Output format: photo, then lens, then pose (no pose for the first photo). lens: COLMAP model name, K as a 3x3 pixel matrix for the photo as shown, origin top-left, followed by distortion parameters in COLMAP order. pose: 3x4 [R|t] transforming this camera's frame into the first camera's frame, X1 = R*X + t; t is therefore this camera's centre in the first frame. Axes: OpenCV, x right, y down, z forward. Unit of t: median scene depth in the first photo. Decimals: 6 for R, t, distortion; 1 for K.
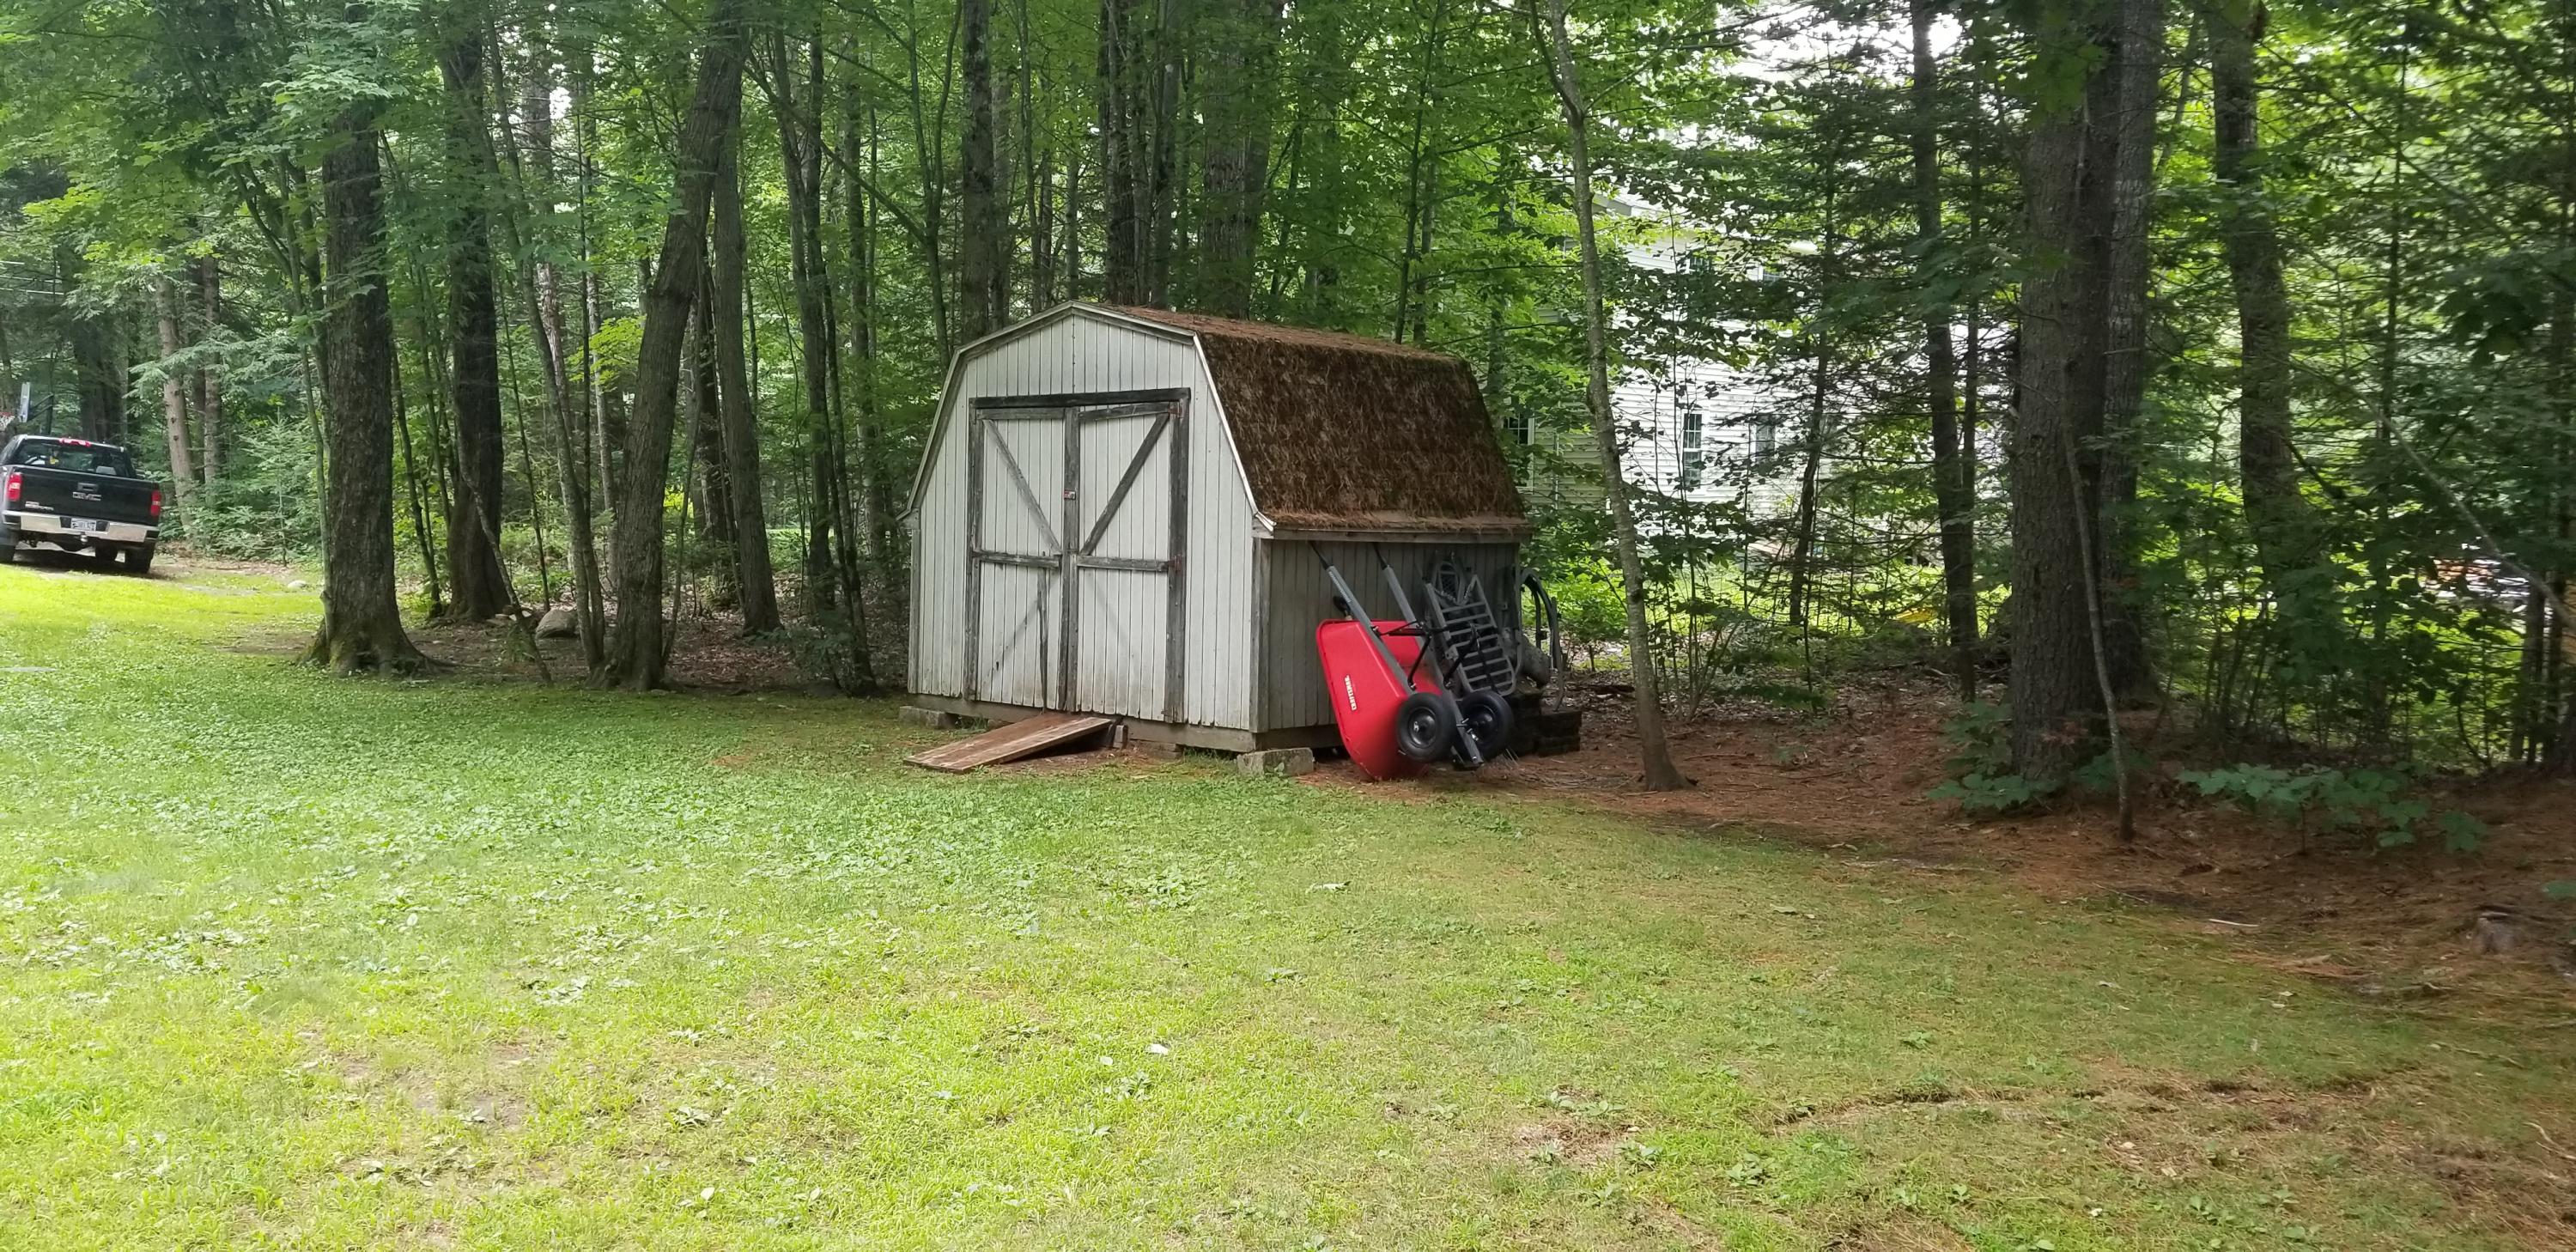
lens RADIAL K [[2026.9, 0, 1232.0], [0, 2026.9, 644.1], [0, 0, 1]] dist [0.080215, -0.150218]
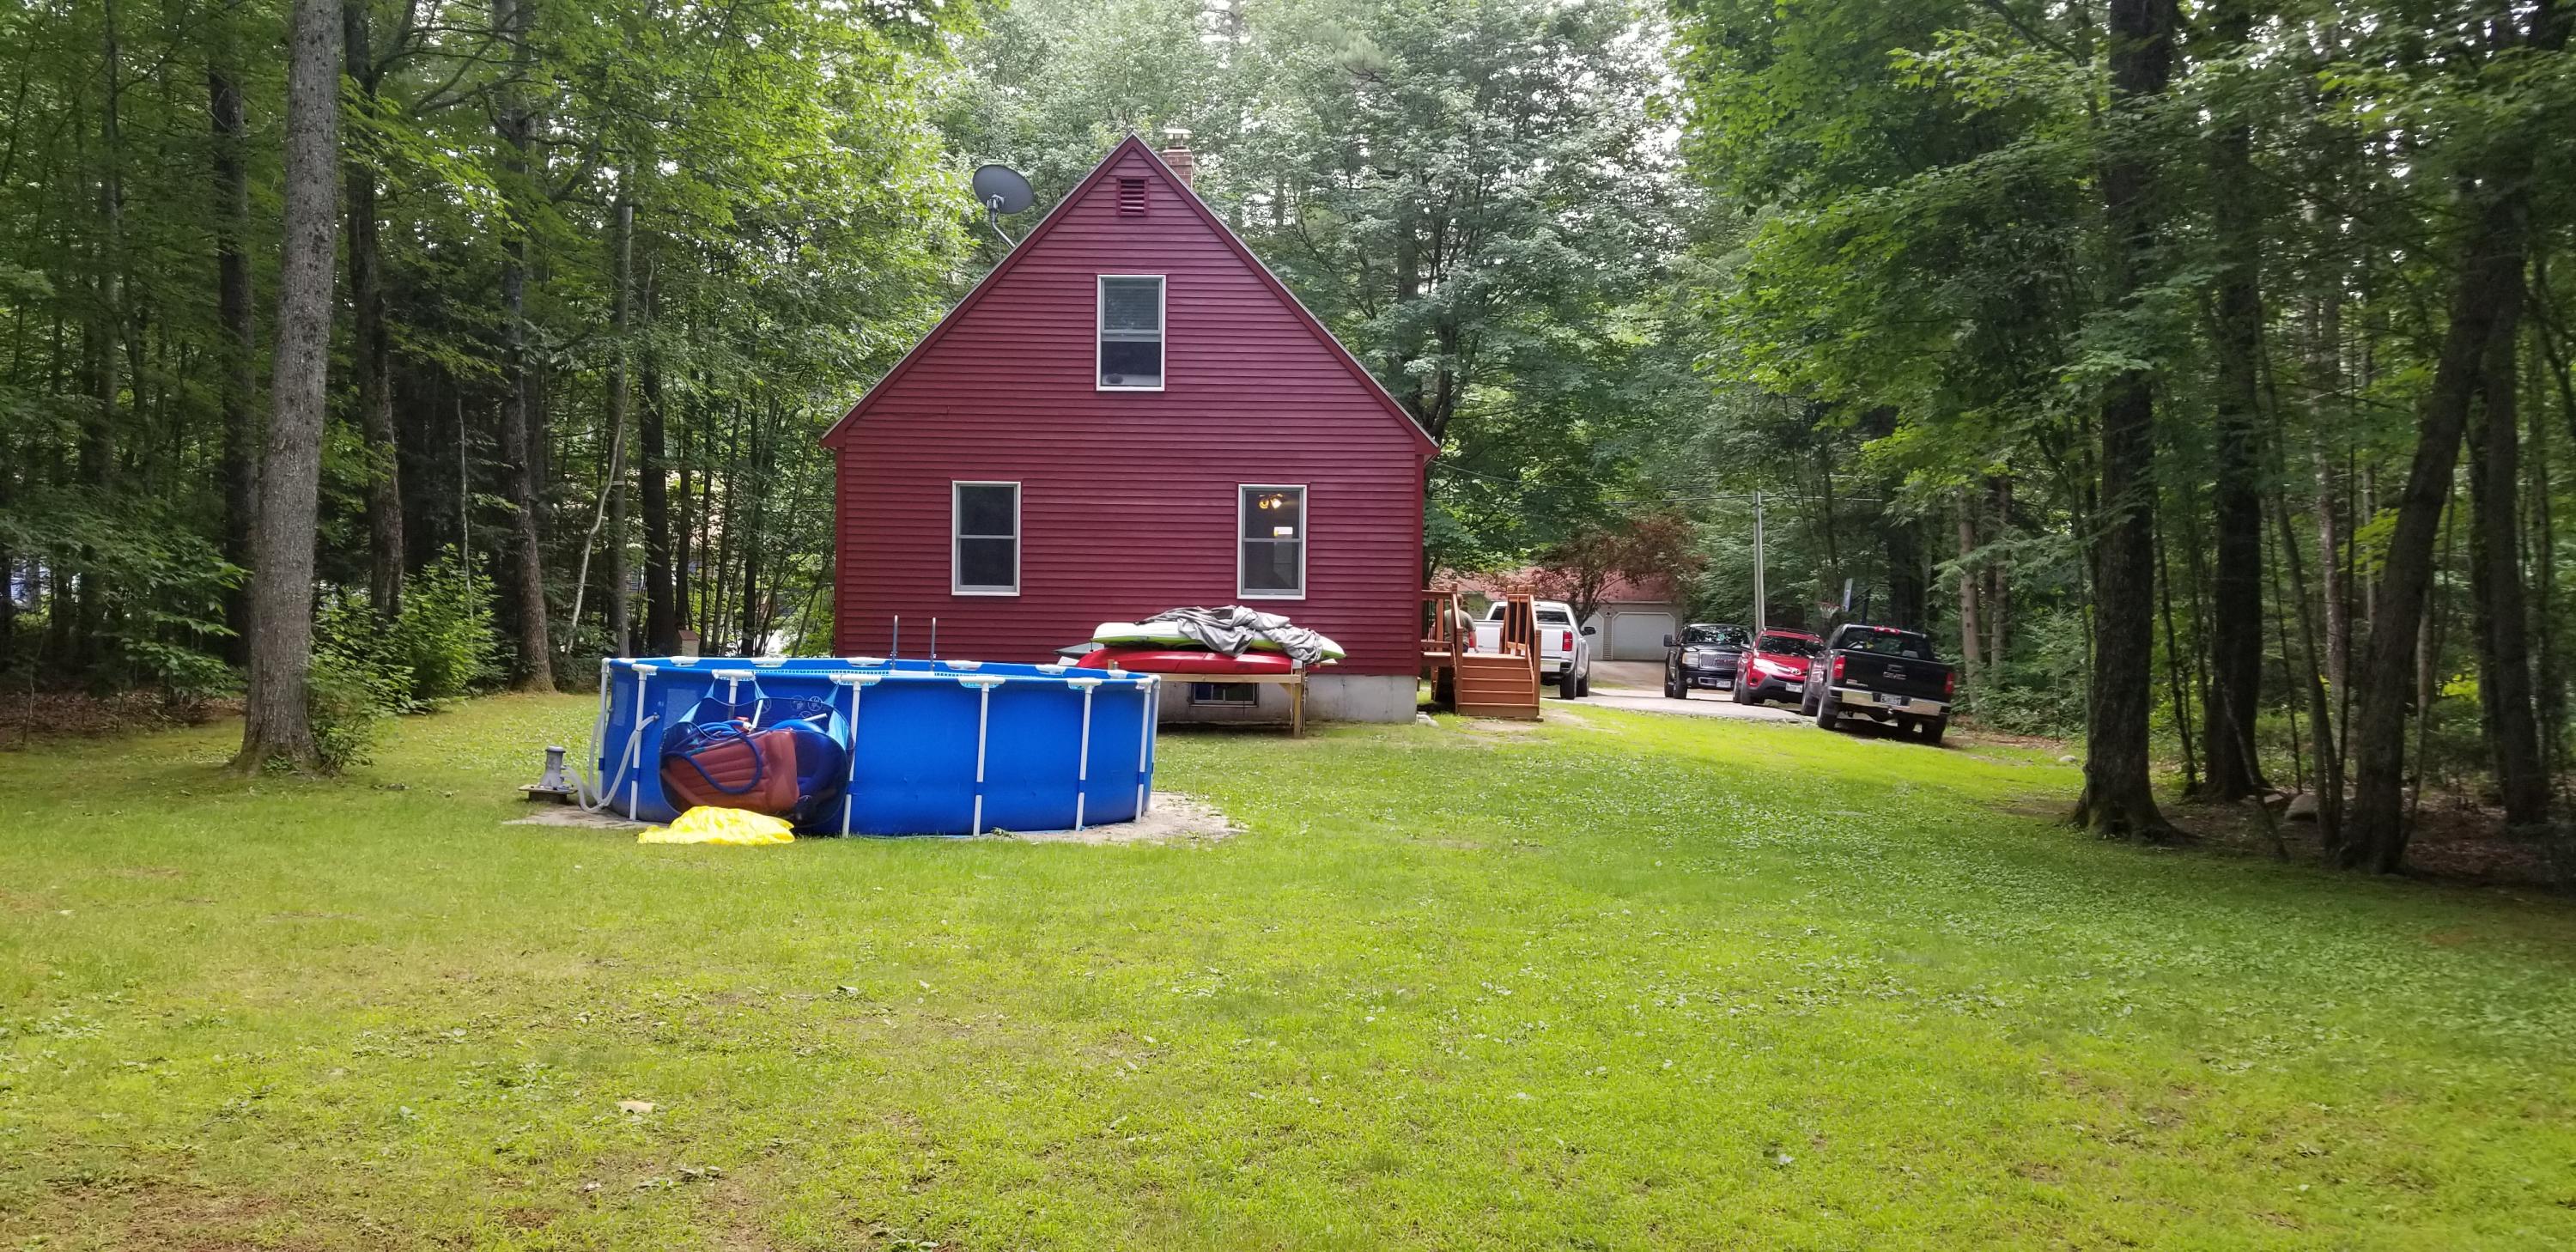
lens RADIAL K [[2026.9, 0, 1232.0], [0, 2026.9, 644.1], [0, 0, 1]] dist [0.080215, -0.150218]
pose [[0.683013, 0.006752, -0.730375, 0.051432], [-0.070316, 0.995921, -0.056550, 0.004072], [0.727014, 0.089981, 0.680701, -0.104486]]
